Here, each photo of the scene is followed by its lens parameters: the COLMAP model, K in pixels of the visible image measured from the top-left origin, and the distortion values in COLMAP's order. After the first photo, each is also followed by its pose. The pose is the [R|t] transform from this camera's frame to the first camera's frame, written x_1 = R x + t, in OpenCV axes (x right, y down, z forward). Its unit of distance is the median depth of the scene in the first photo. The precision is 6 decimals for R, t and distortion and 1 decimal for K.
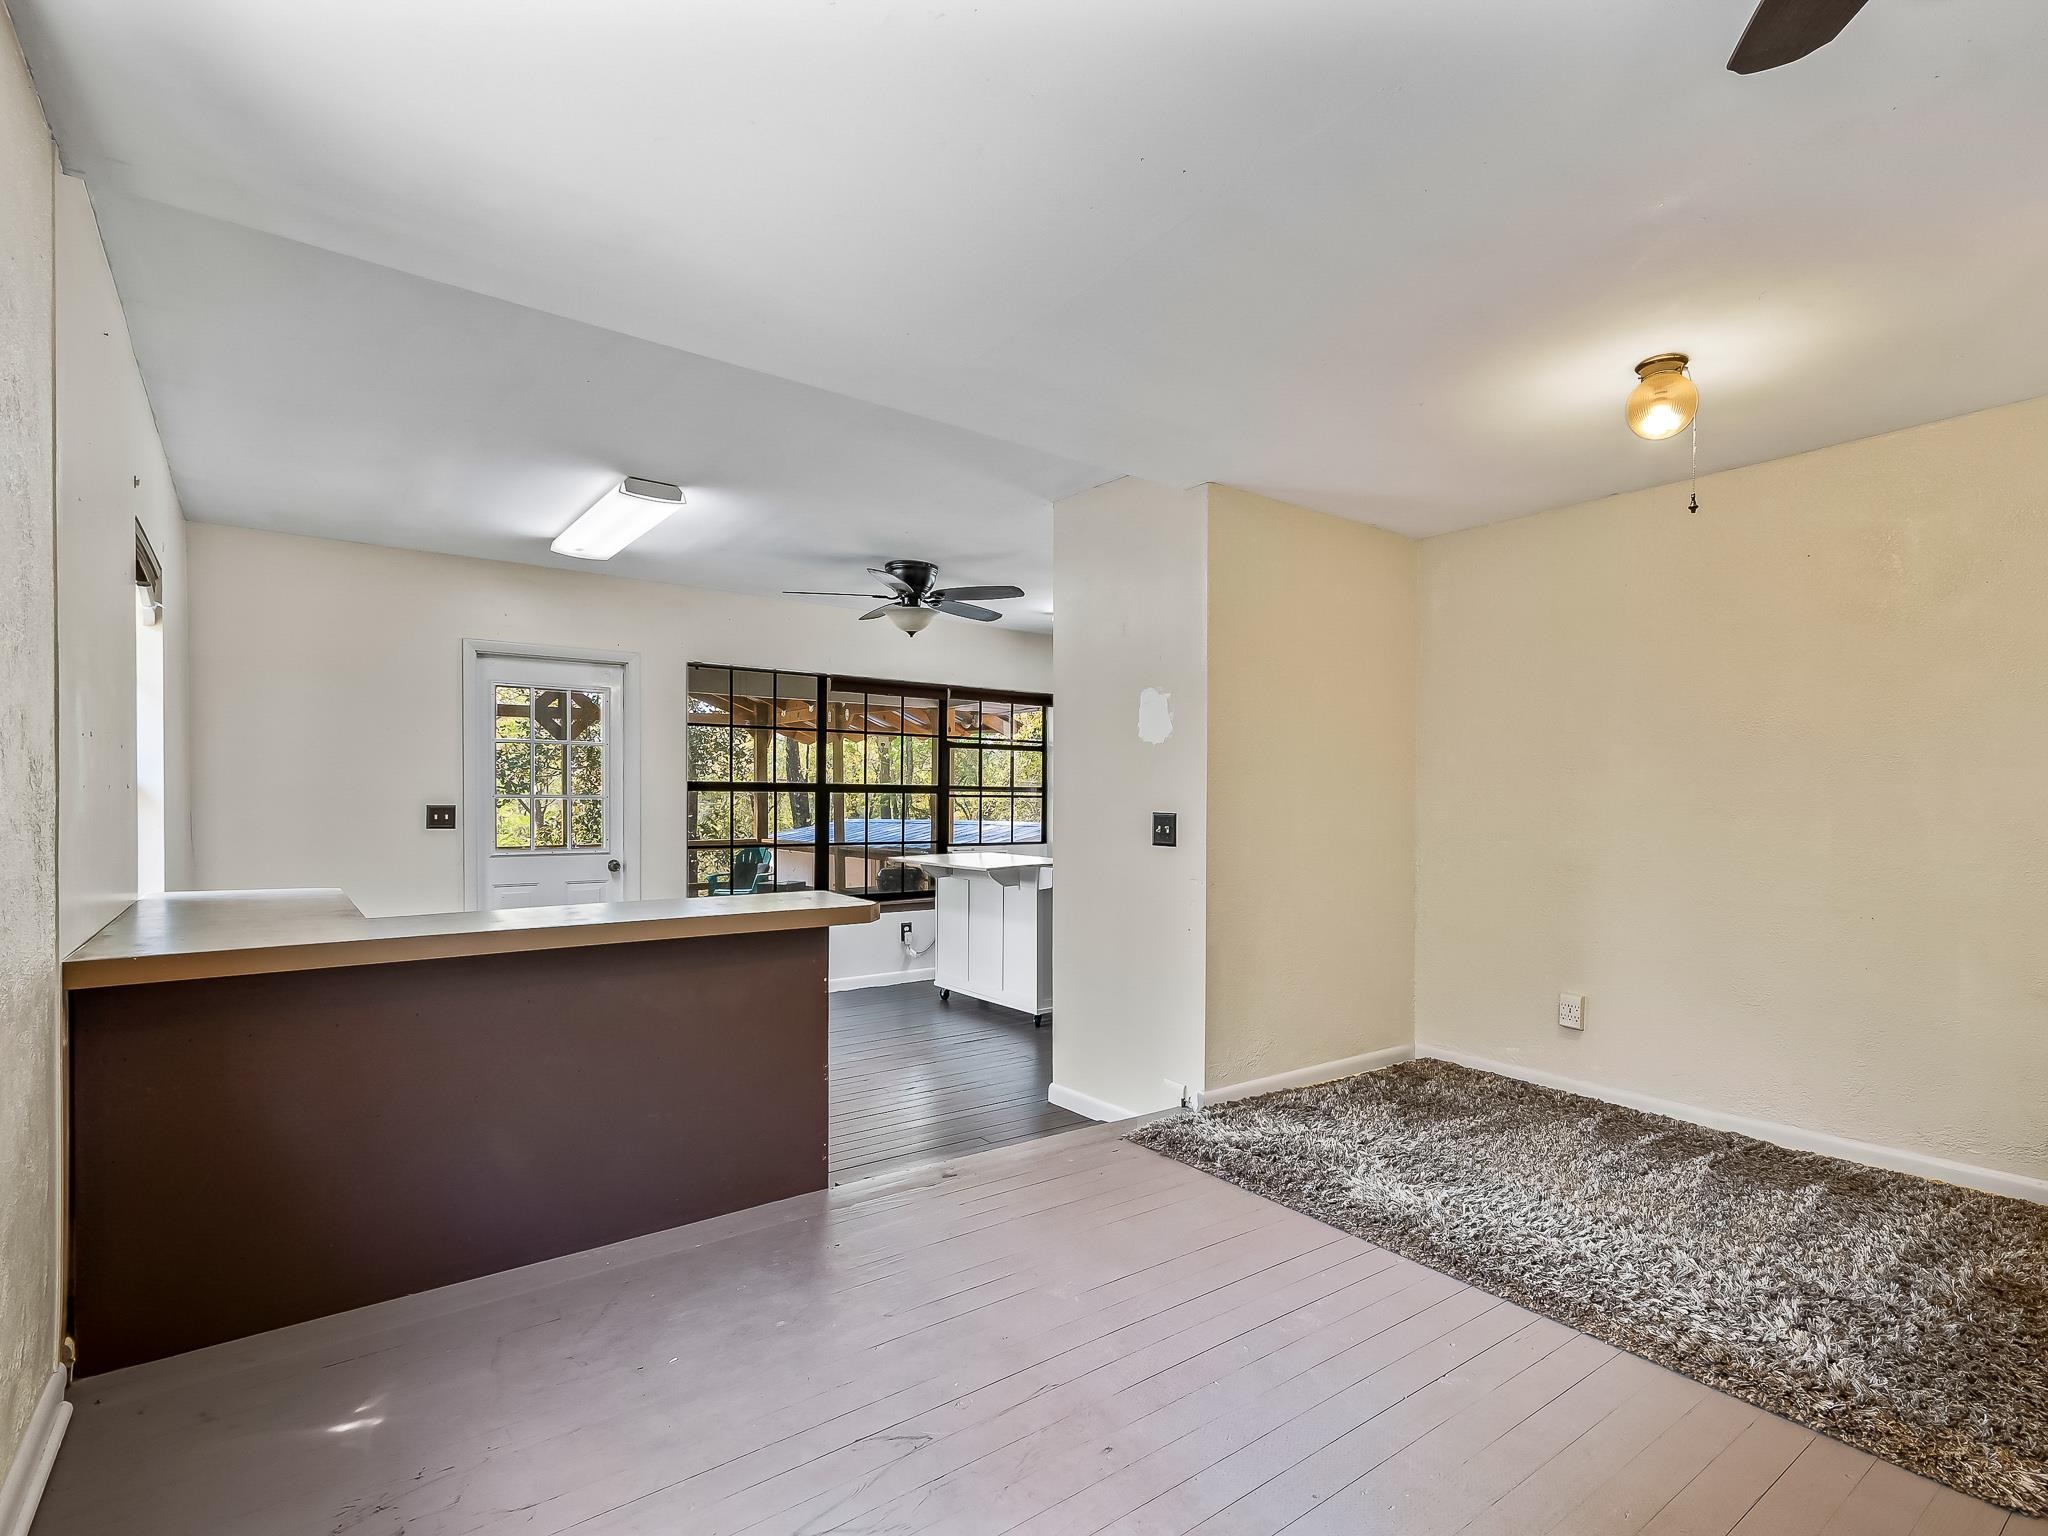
lens RADIAL K [[1012.1, 0, 1073.1], [0, 1012.1, 814.0], [0, 0, 1]] dist [0.013838, -0.002612]
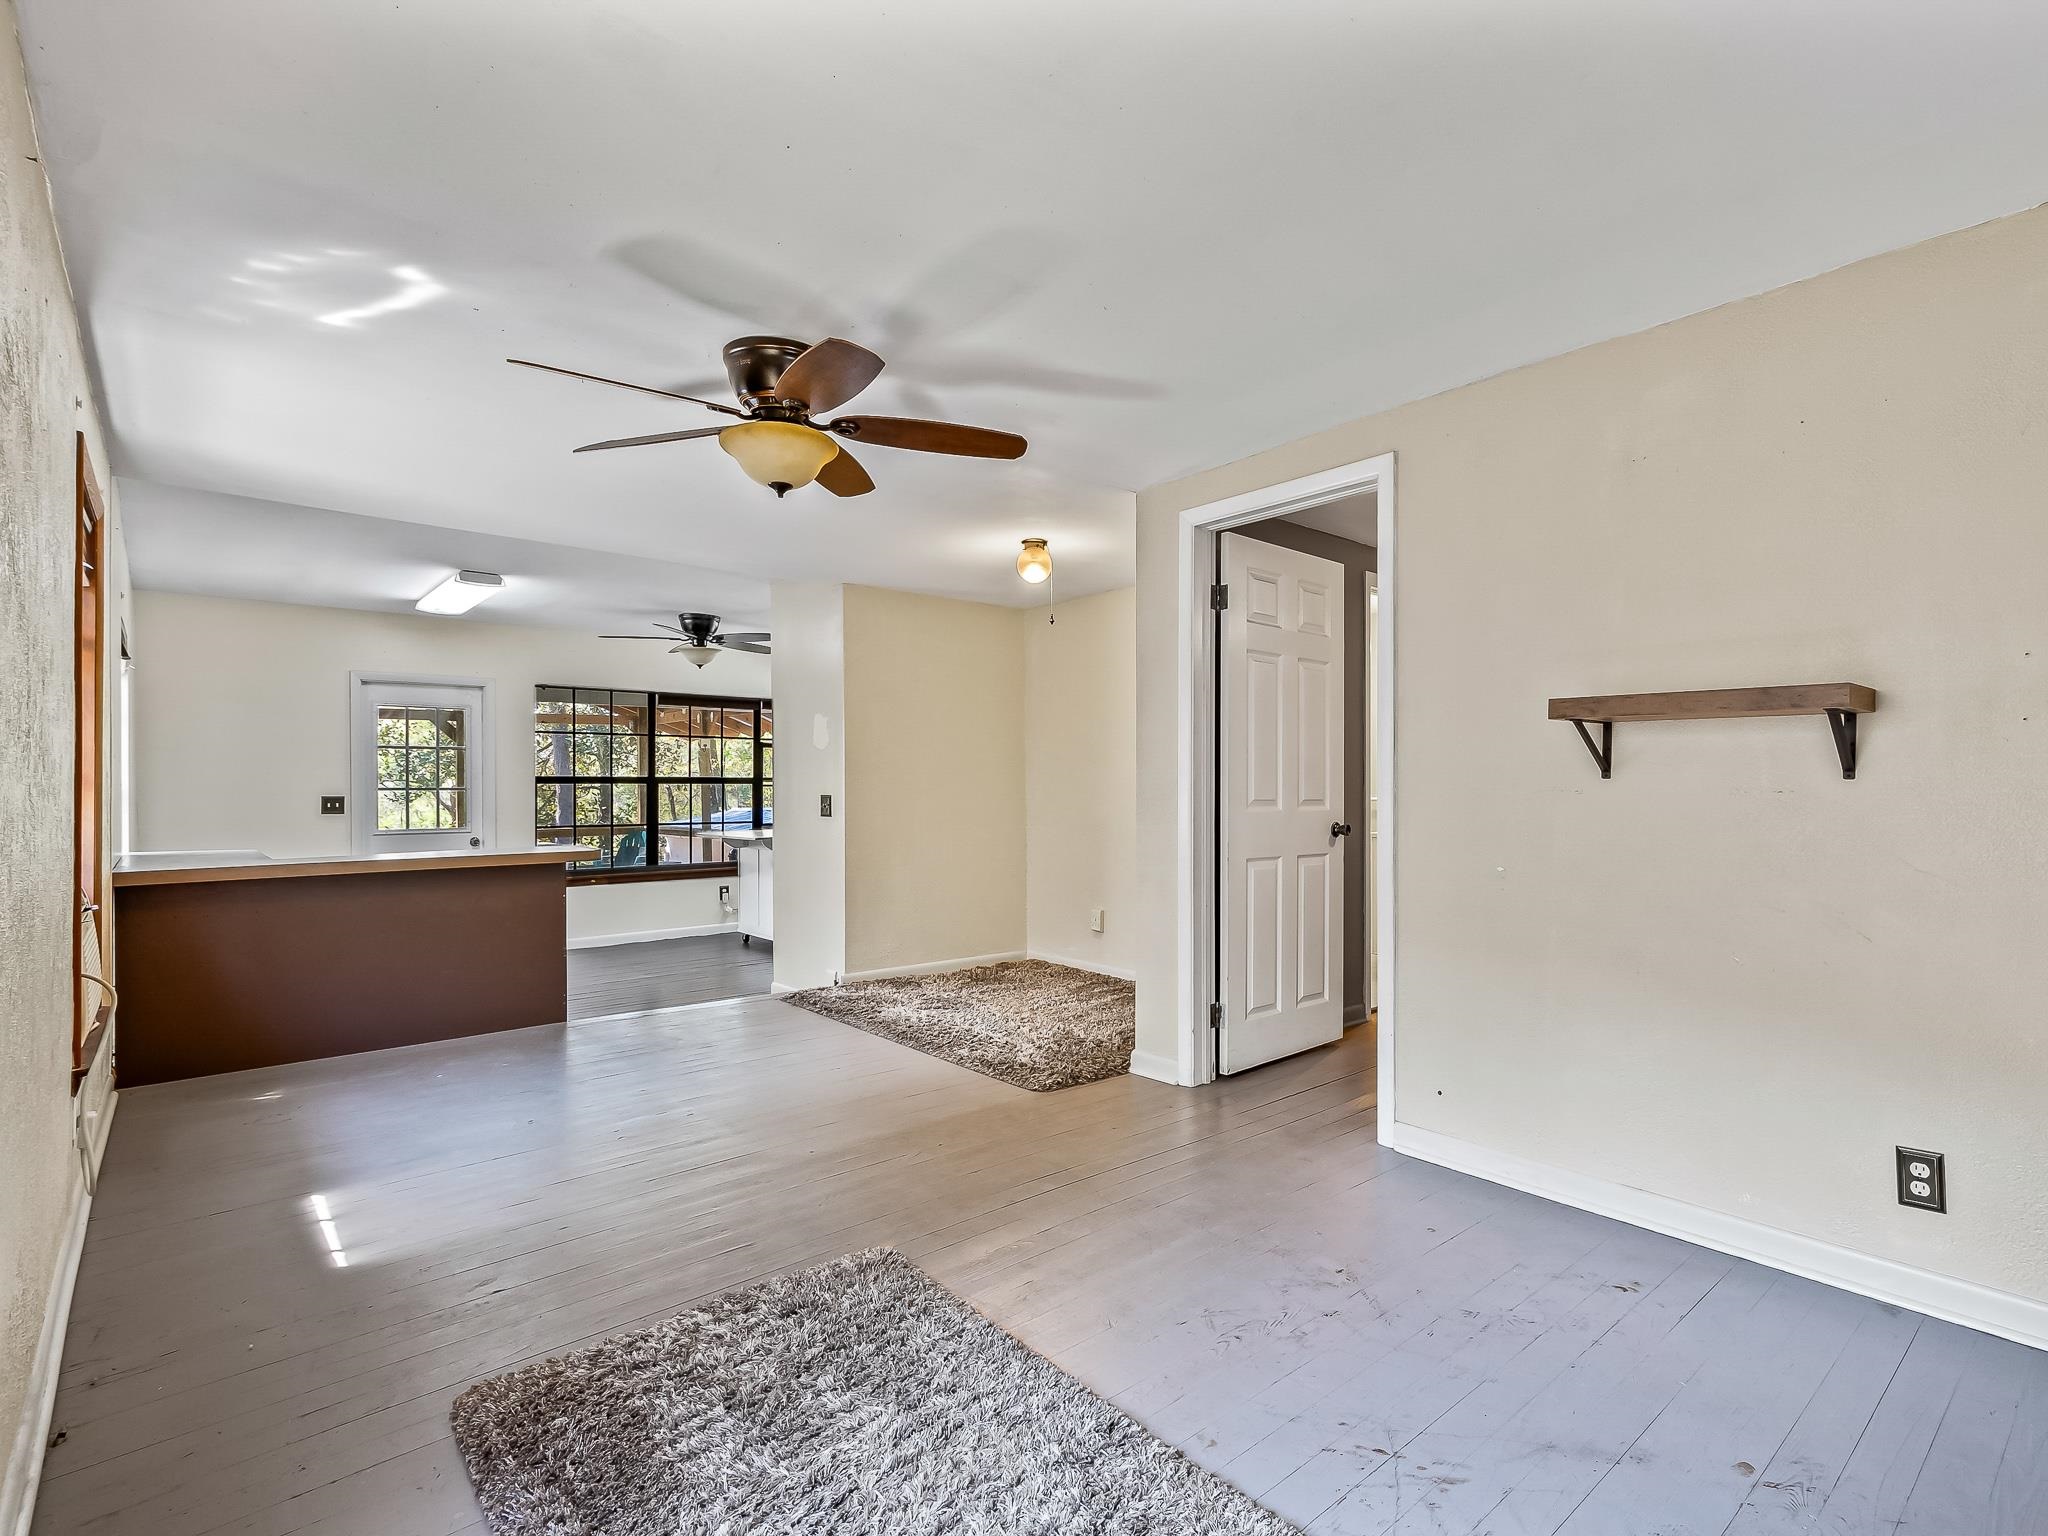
lens RADIAL K [[1012.1, 0, 1095.4], [0, 1012.1, 790.6], [0, 0, 1]] dist [0.013838, -0.002612]
pose [[0.997430, -0.010094, 0.070938, 0.262879], [0.010960, 0.999870, -0.011817, 0.010079], [-0.070809, 0.012565, 0.997411, -0.377103]]
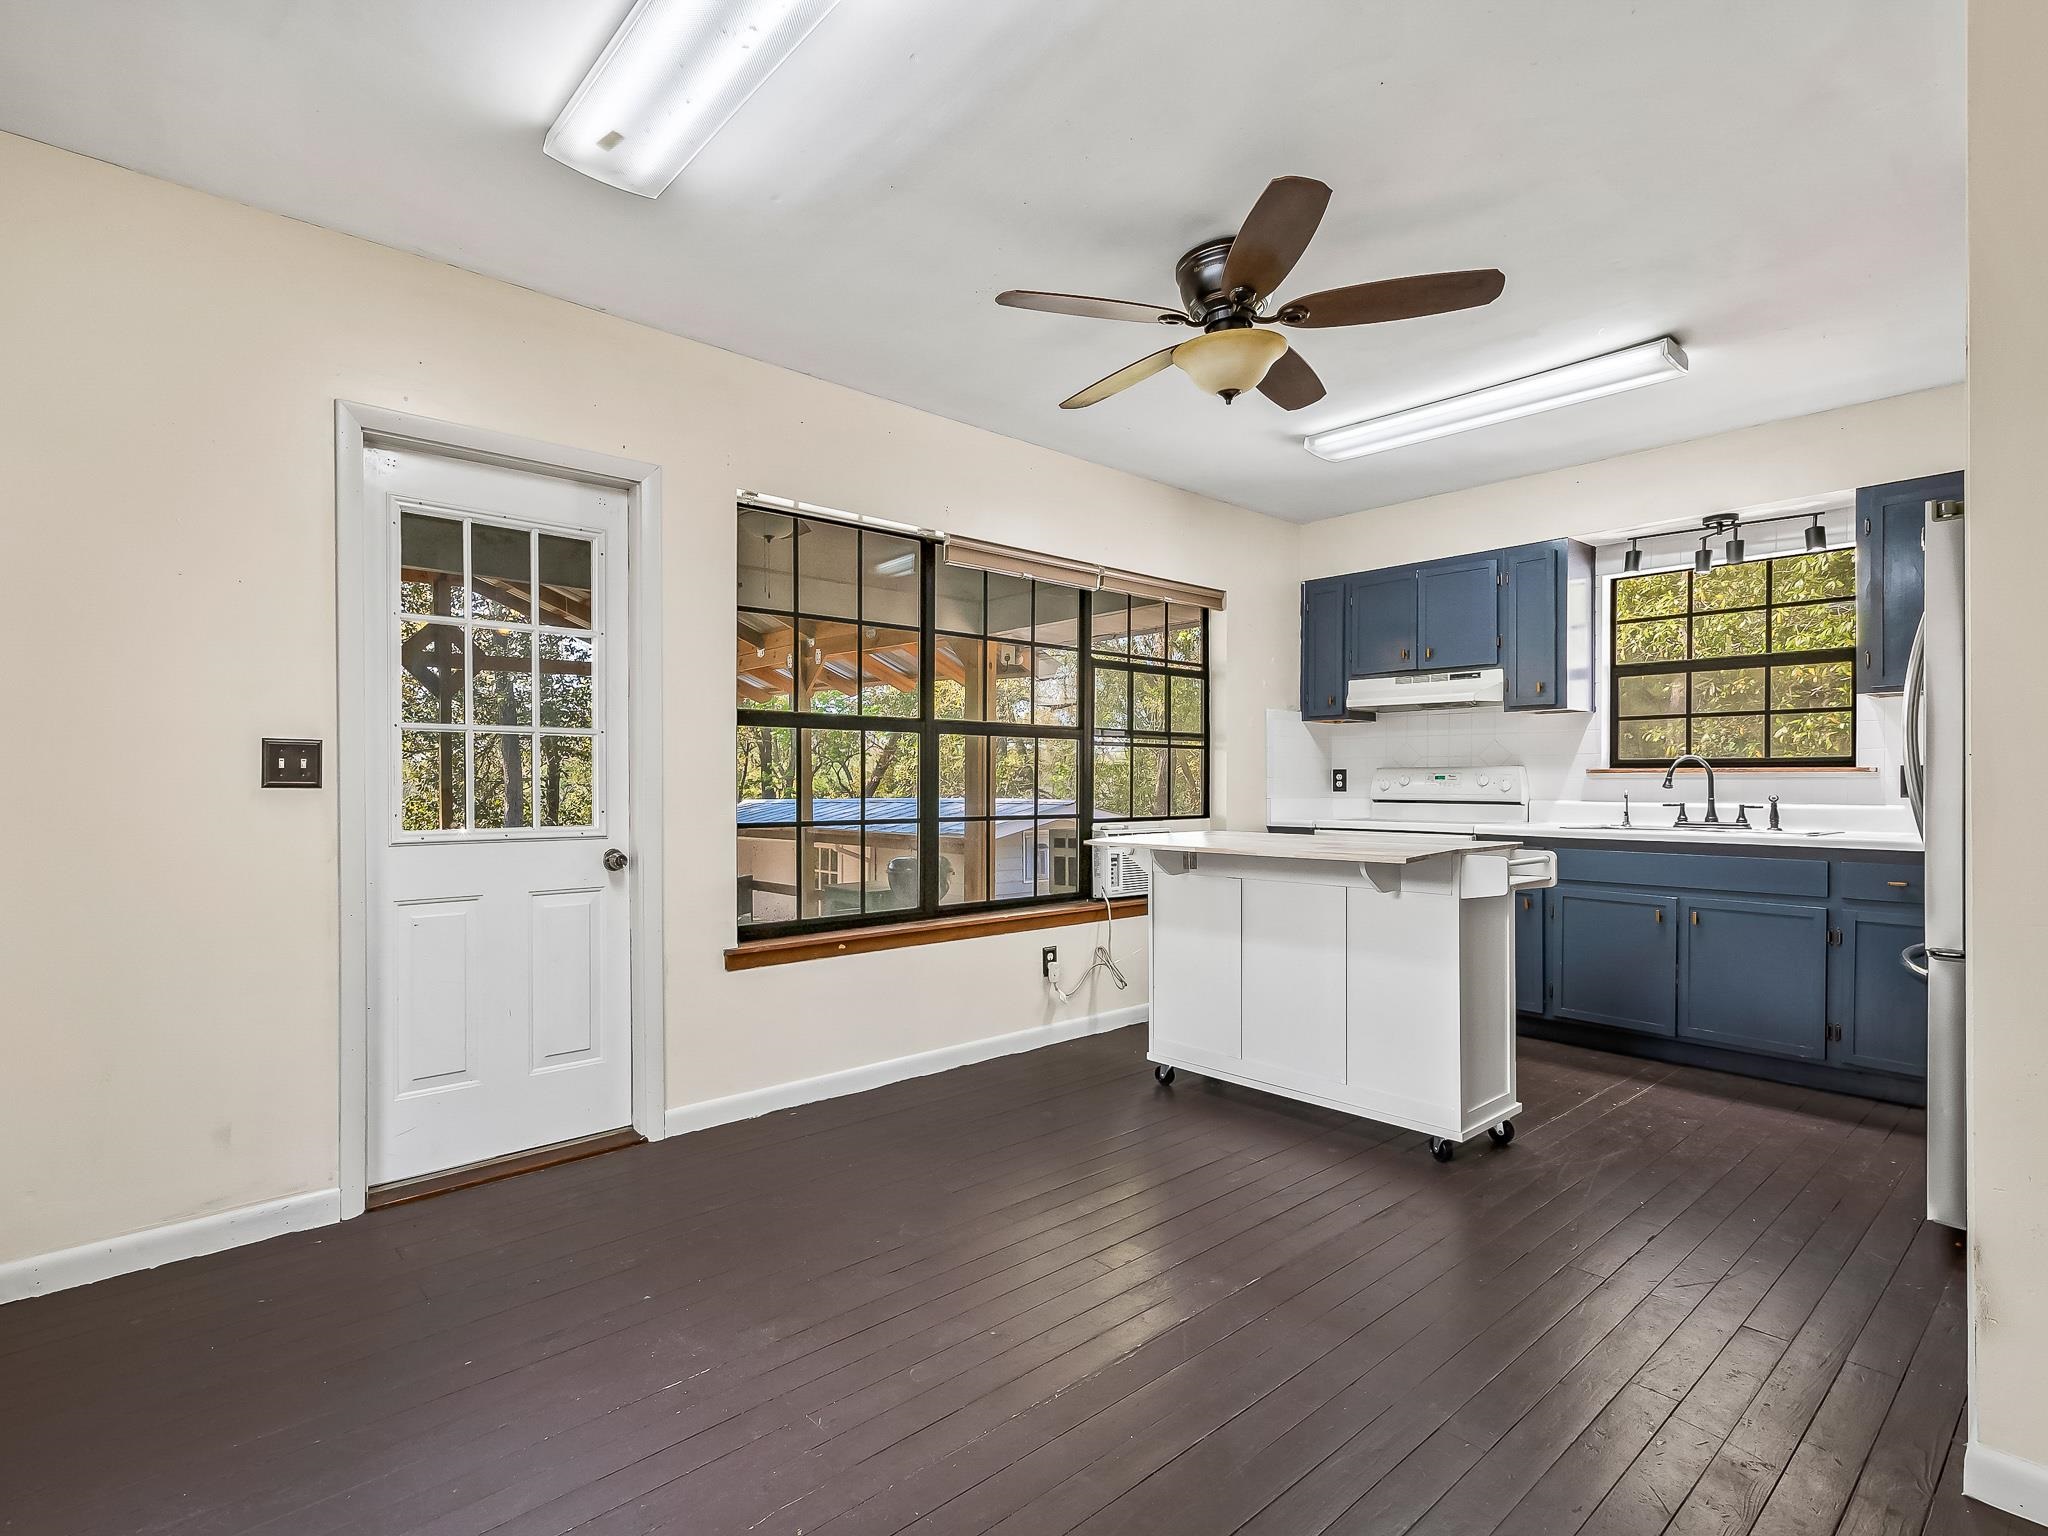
lens RADIAL K [[1012.1, 0, 934.0], [0, 1012.1, 788.6], [0, 0, 1]] dist [0.013838, -0.002612]
pose [[0.999777, -0.009371, 0.018899, -0.307728], [0.009597, 0.999883, -0.011928, 0.022268], [-0.018785, 0.012107, 0.999750, 0.482825]]
